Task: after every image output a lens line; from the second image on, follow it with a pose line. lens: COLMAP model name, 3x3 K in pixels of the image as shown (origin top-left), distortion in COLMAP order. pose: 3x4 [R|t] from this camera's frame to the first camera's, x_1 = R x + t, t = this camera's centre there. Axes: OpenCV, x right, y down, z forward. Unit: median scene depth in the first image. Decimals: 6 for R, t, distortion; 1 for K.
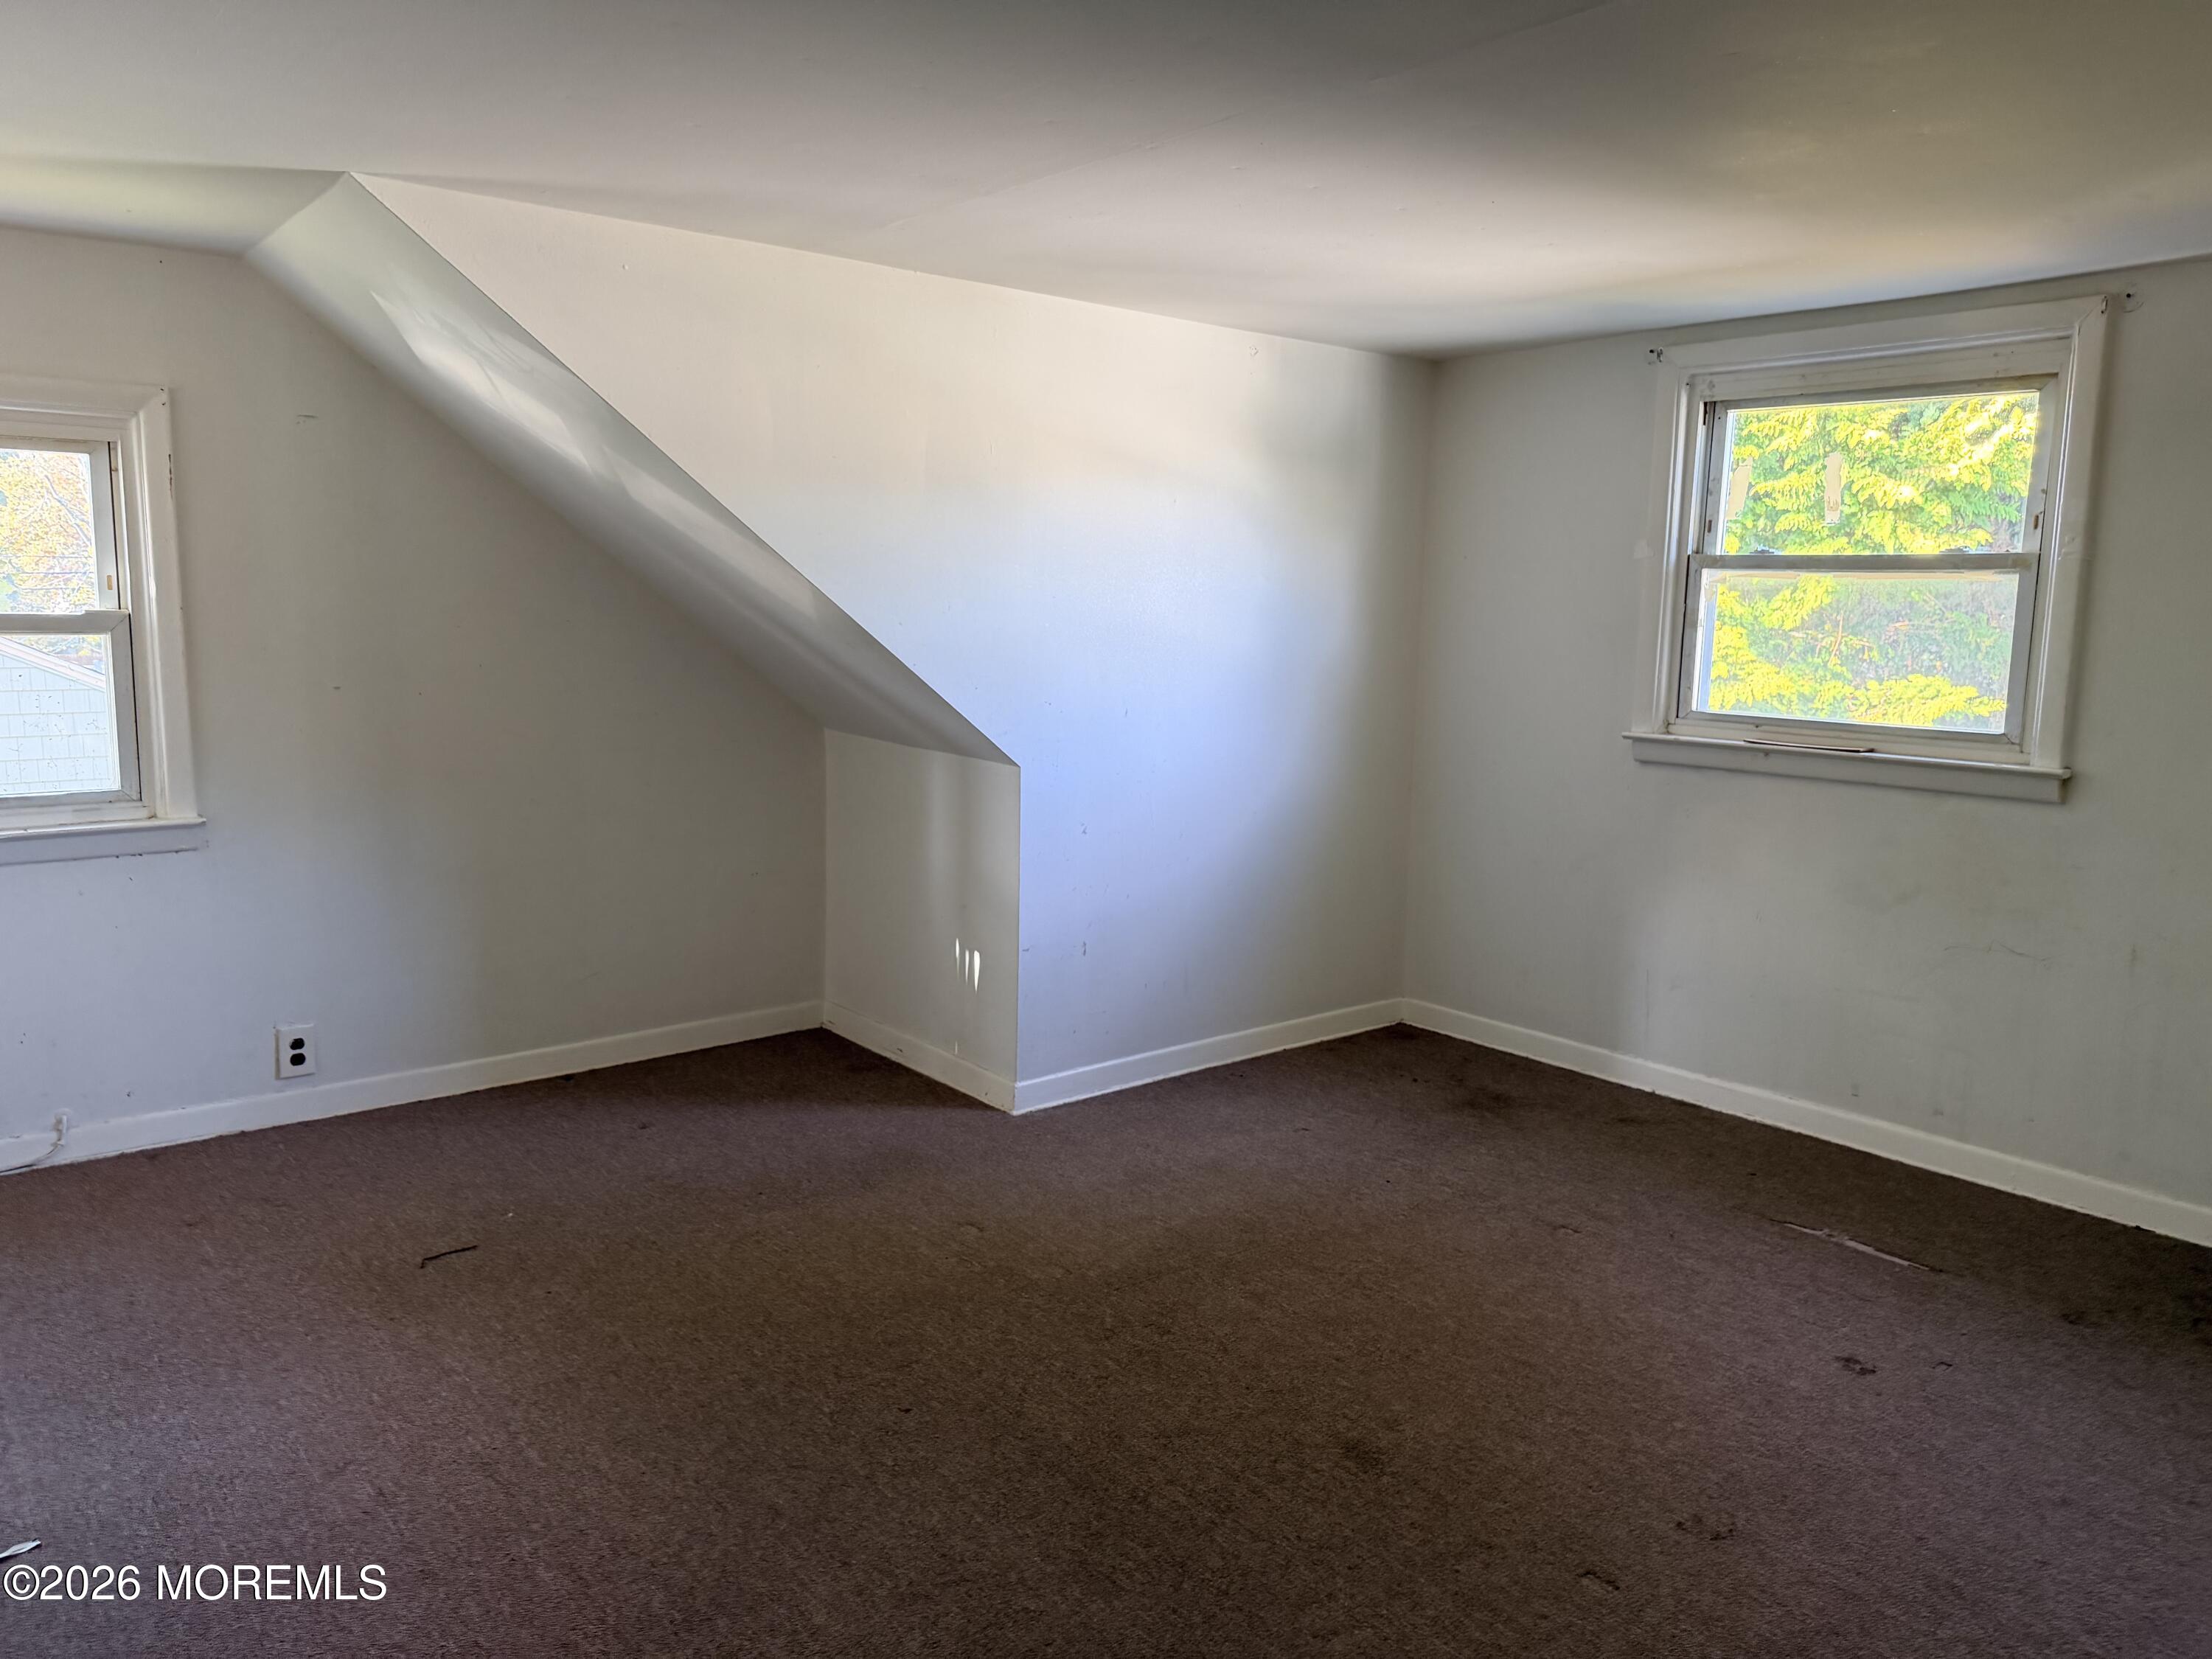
lens RADIAL K [[1564.5, 0, 1095.5], [0, 1564.5, 832.7], [0, 0, 1]] dist [0.008859, -0.004795]
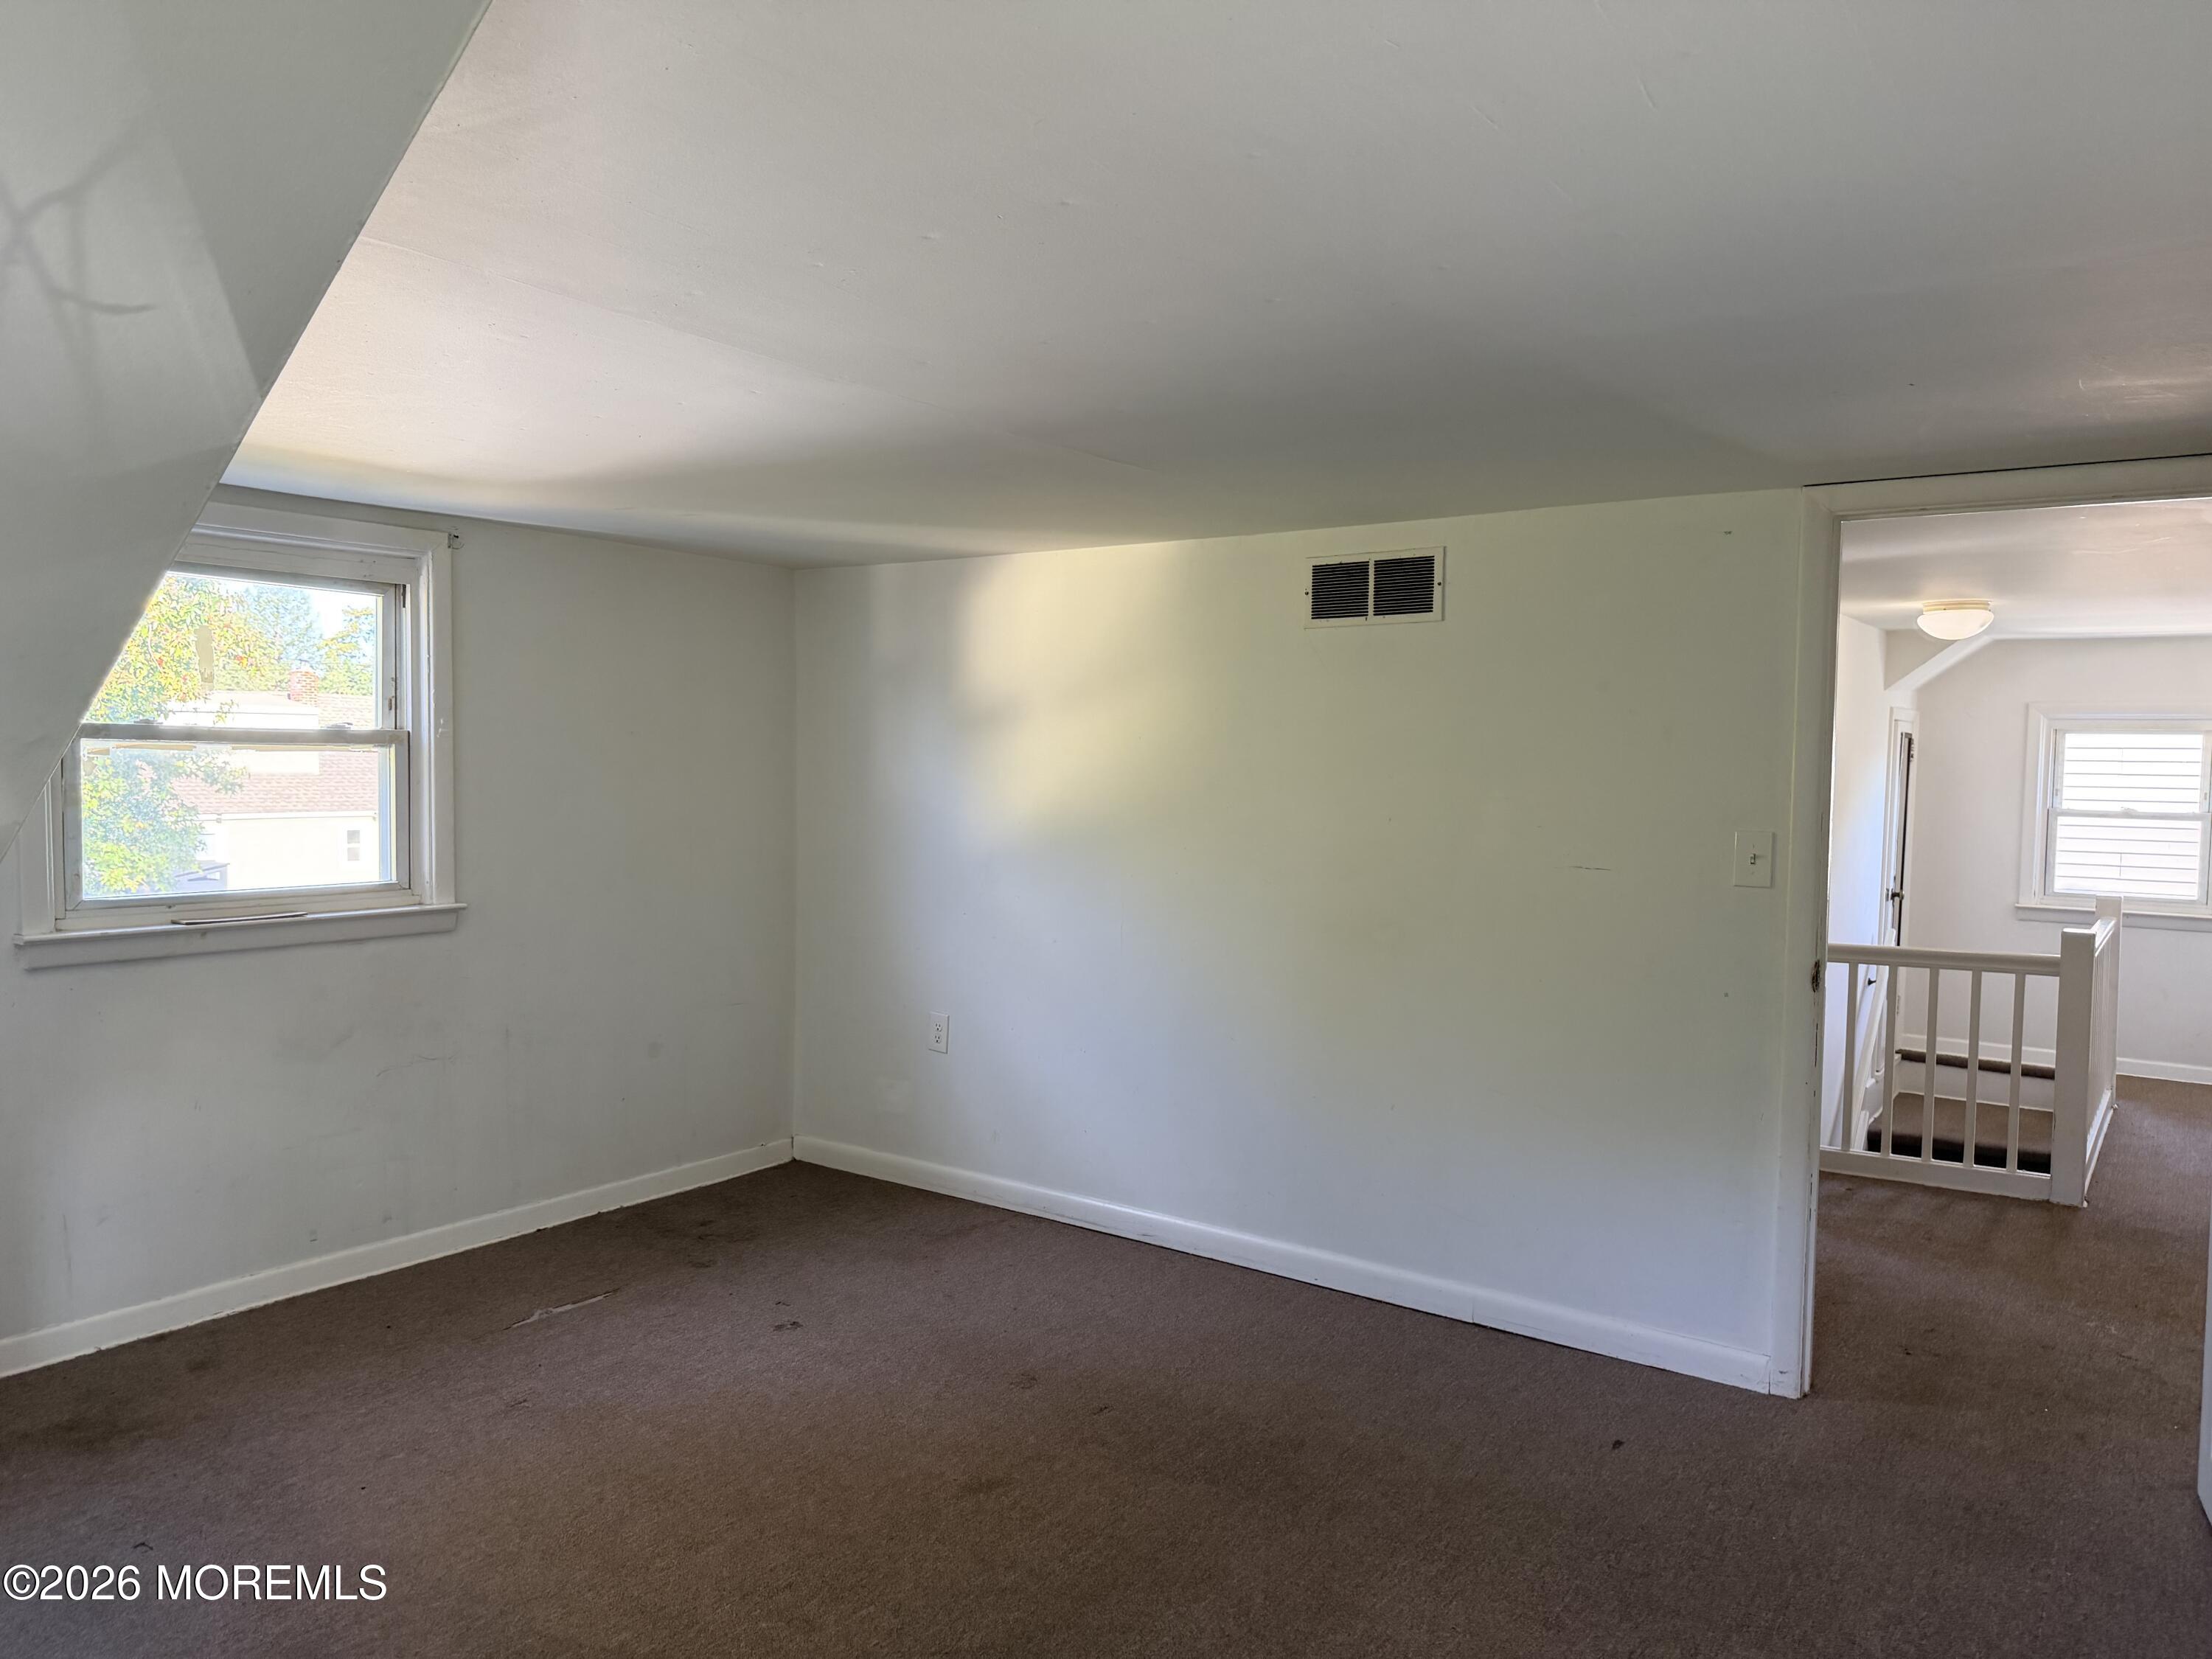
lens RADIAL K [[1564.5, 0, 1099.7], [0, 1564.5, 834.3], [0, 0, 1]] dist [0.008859, -0.004795]
pose [[-0.259603, -0.077327, 0.962615, -0.628455], [0.119566, 0.986546, 0.111495, -0.151439], [-0.958285, 0.144041, -0.246865, 0.707462]]
